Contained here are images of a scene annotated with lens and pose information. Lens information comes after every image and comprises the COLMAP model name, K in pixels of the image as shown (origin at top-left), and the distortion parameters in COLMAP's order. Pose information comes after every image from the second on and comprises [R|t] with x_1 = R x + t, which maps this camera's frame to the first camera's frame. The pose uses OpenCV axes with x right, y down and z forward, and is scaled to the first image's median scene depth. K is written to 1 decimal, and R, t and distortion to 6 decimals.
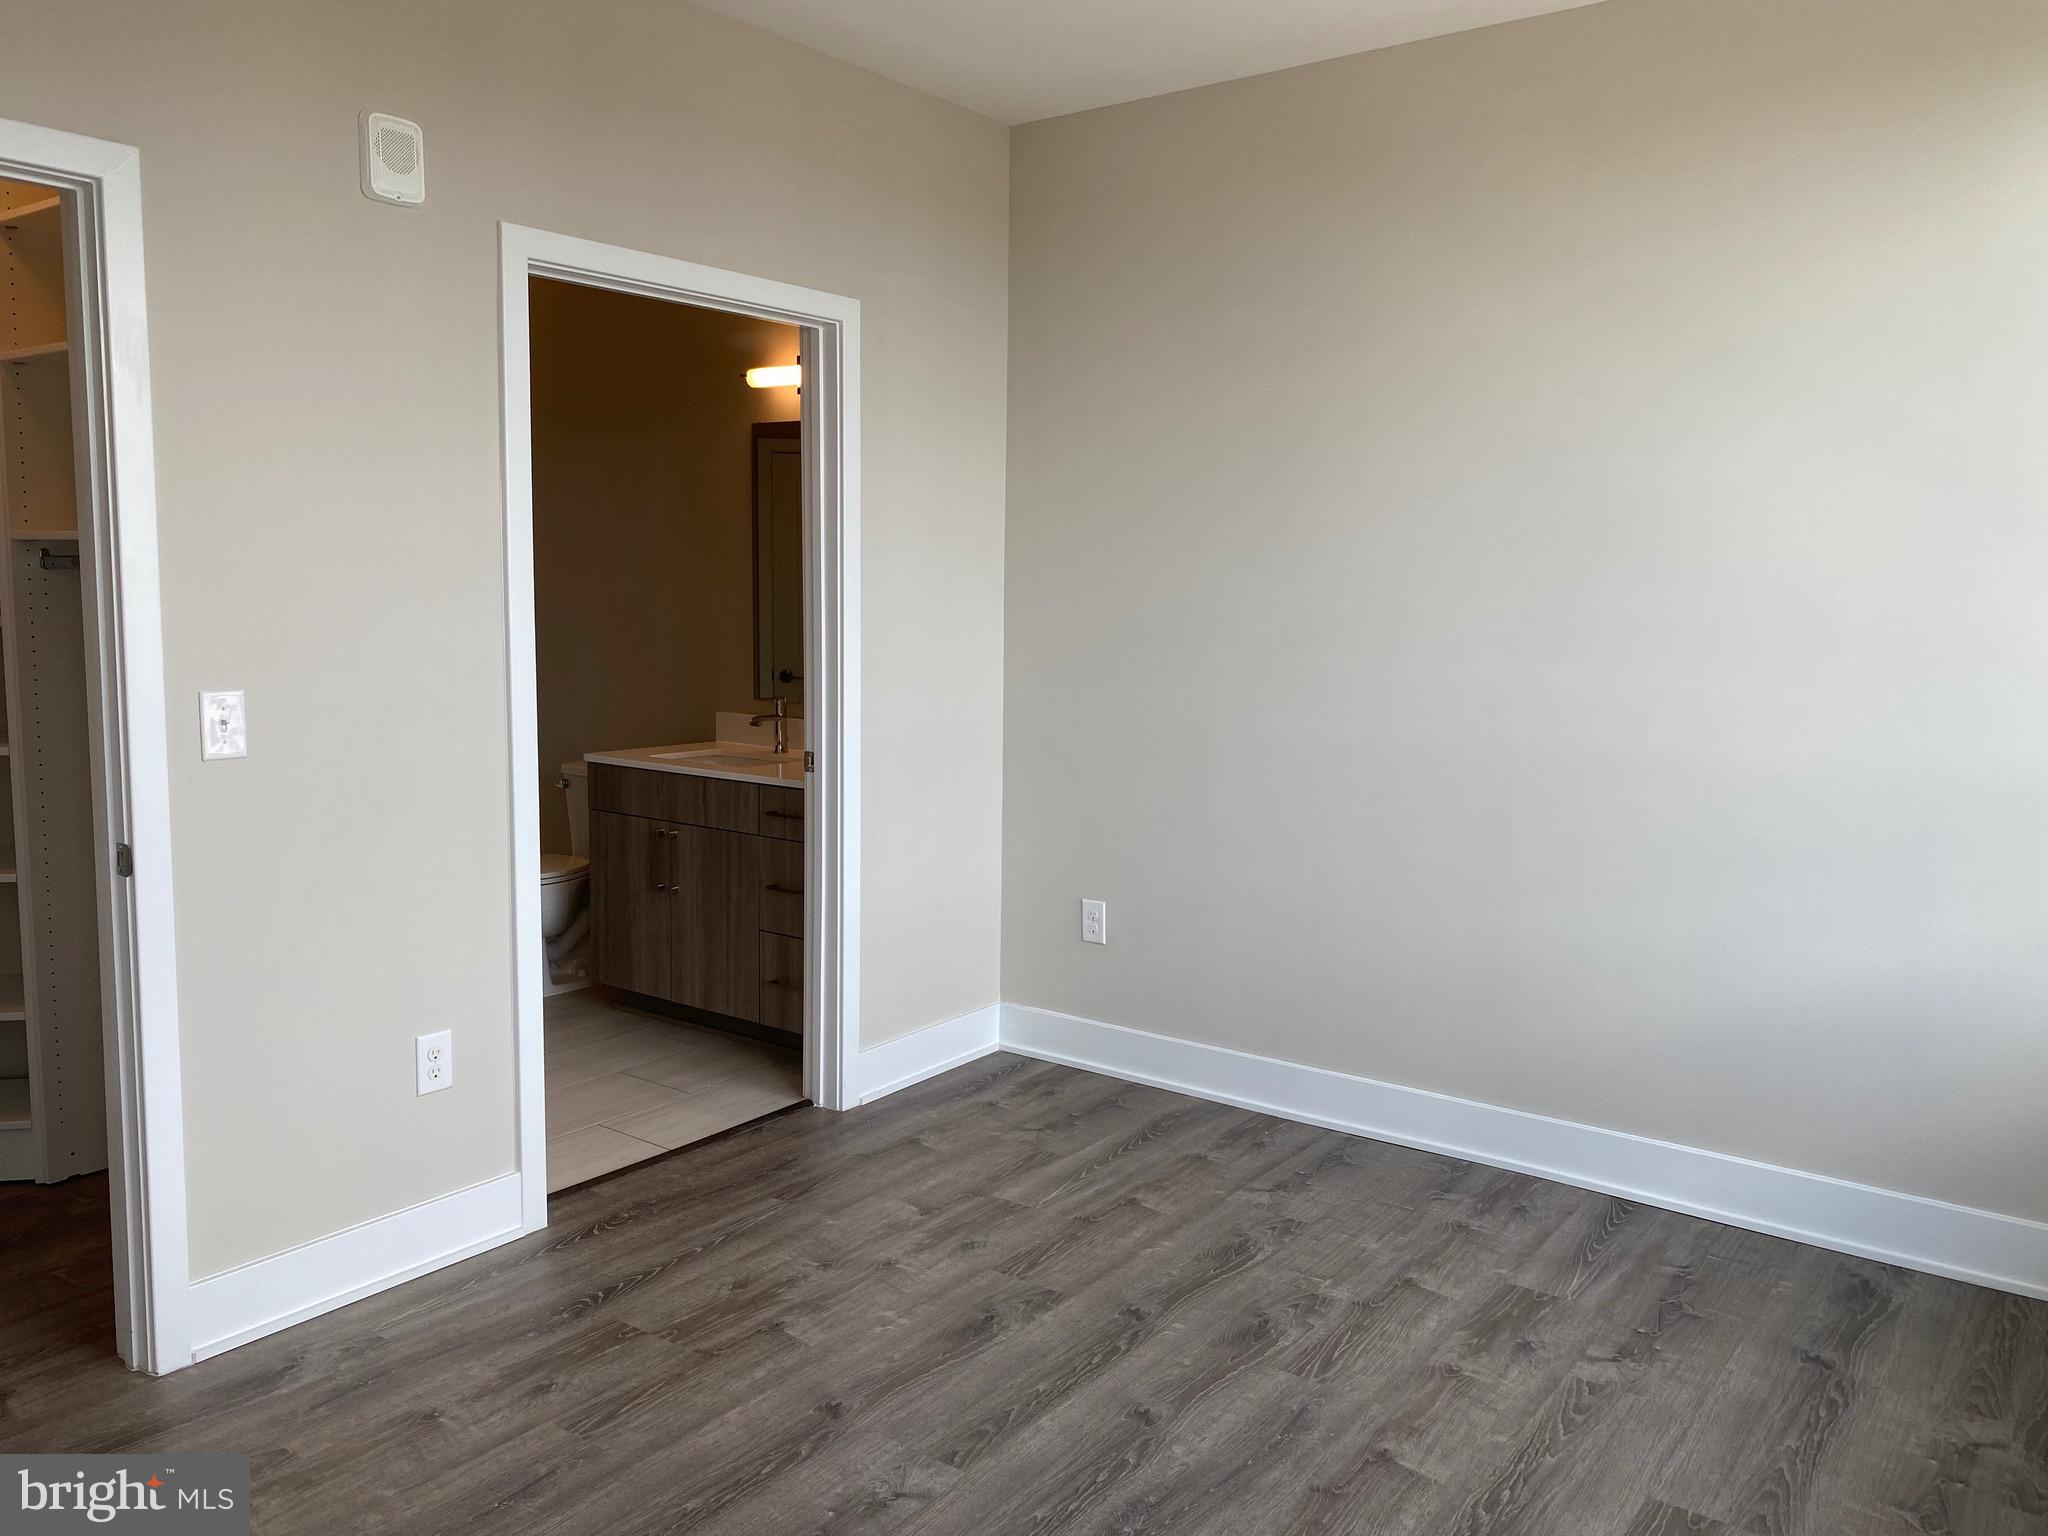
lens RADIAL K [[1597.8, 0, 1024.0], [0, 1597.8, 768.0], [0, 0, 1]] dist [-0.003039, -0.003408]
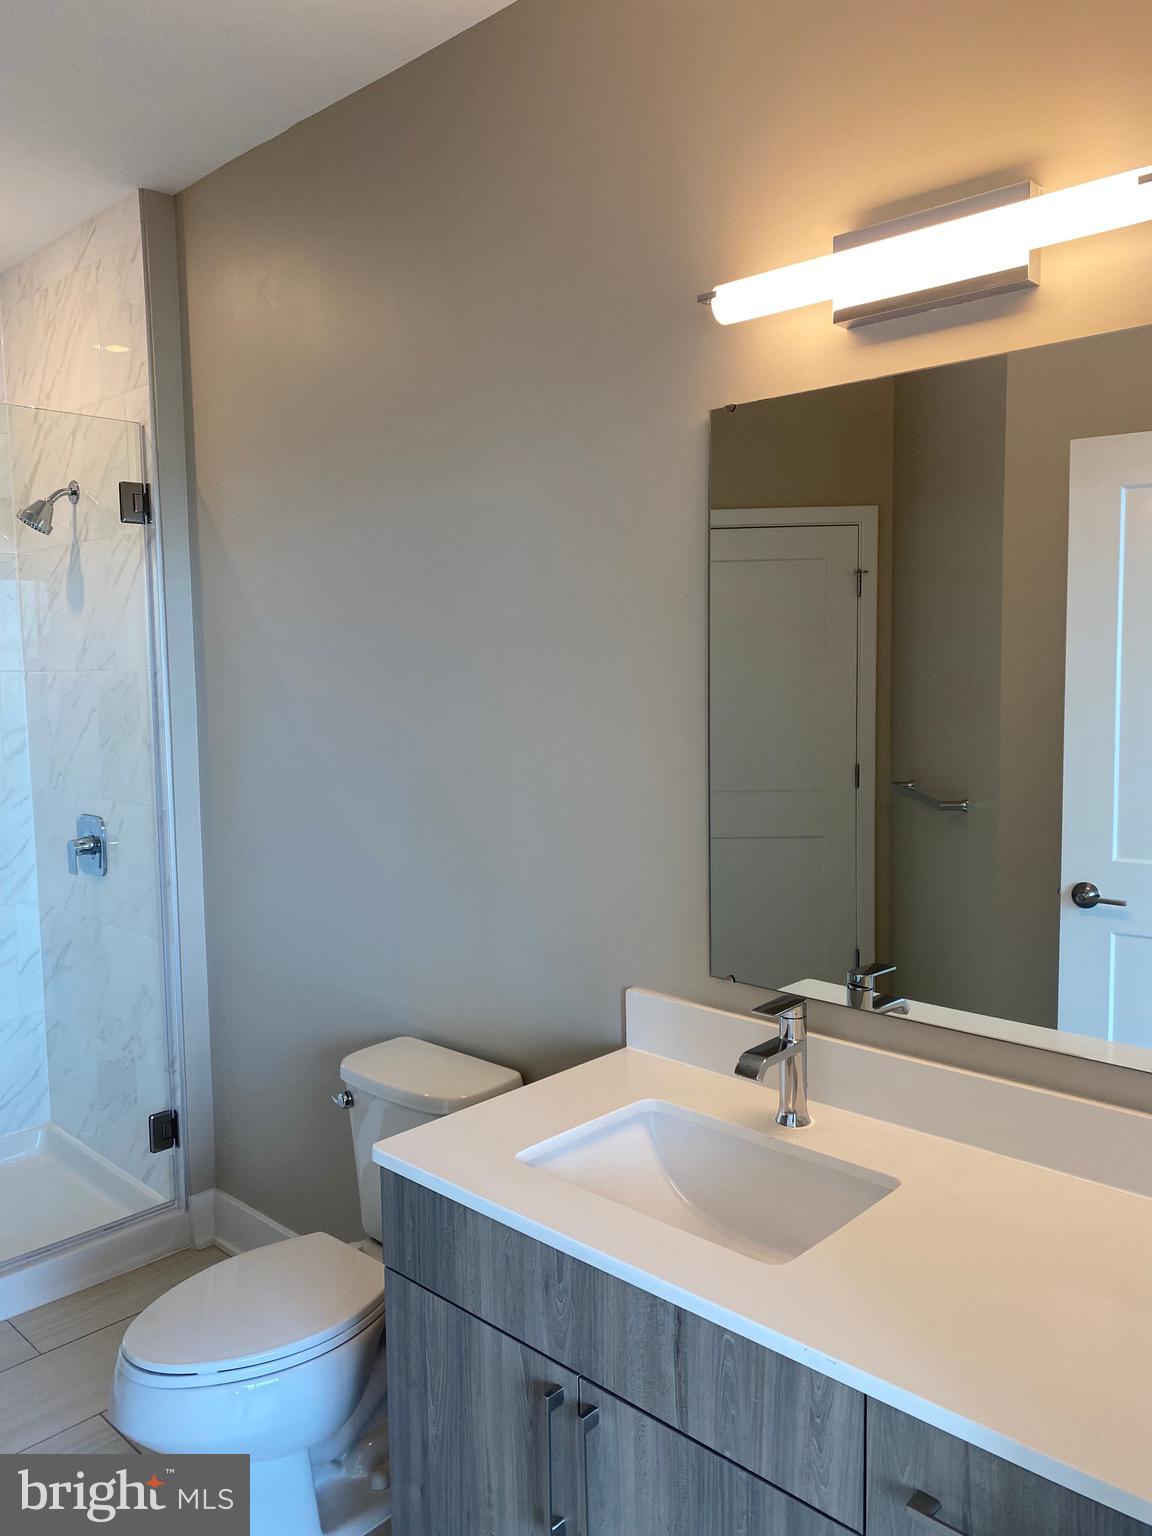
lens RADIAL K [[1198.3, 0, 576.0], [0, 1198.3, 768.0], [0, 0, 1]] dist [-0.003039, -0.003408]
pose [[0.992346, -0.019750, -0.121898, -0.175486], [0.015650, 0.999282, -0.034498, -0.102224], [0.122492, 0.032326, 0.991943, 0.670032]]
